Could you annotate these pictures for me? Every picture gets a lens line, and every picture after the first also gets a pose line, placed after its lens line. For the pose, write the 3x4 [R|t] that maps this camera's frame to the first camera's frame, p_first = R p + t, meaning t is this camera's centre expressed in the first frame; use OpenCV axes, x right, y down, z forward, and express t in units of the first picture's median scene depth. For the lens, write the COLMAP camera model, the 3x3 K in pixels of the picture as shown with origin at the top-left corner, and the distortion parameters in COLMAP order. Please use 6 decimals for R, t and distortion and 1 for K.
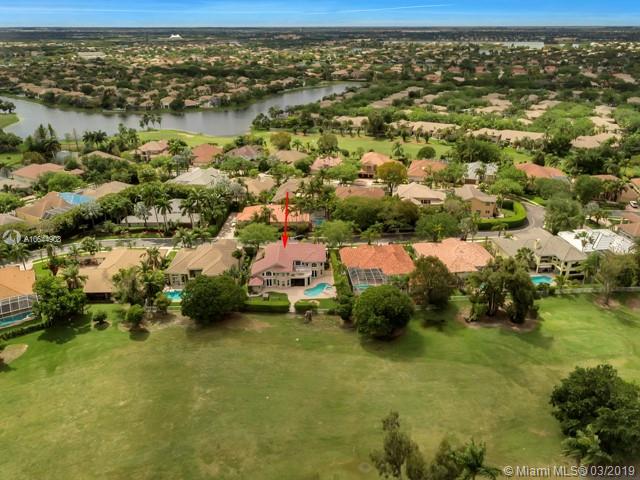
lens RADIAL K [[497.3, 0, 326.3], [0, 497.3, 240.4], [0, 0, 1]] dist [0.003792, 0.004885]
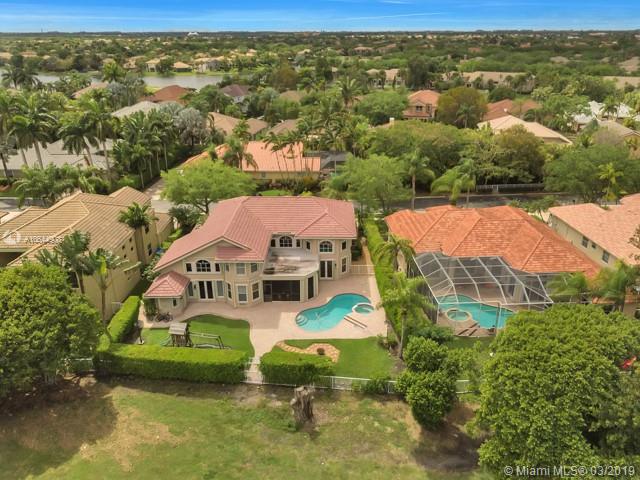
lens RADIAL K [[497.3, 0, 326.3], [0, 497.3, 240.4], [0, 0, 1]] dist [0.003792, 0.004885]
pose [[0.999284, 0.013782, -0.035238, -0.011589], [-0.014139, 0.999851, -0.009883, 0.053046], [0.035096, 0.010374, 0.999330, 0.667250]]
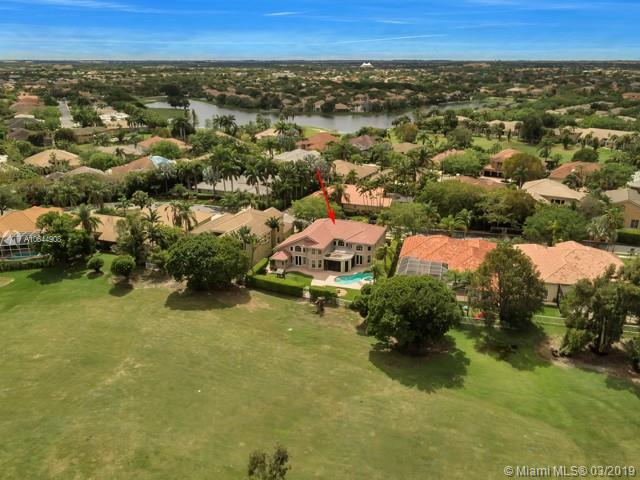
lens RADIAL K [[497.3, 0, 326.3], [0, 497.3, 240.4], [0, 0, 1]] dist [0.003792, 0.004885]
pose [[0.935326, 0.123445, -0.331551, 0.195973], [-0.142501, 0.989221, -0.033693, 0.078213], [0.323818, 0.078760, 0.942836, 0.287051]]
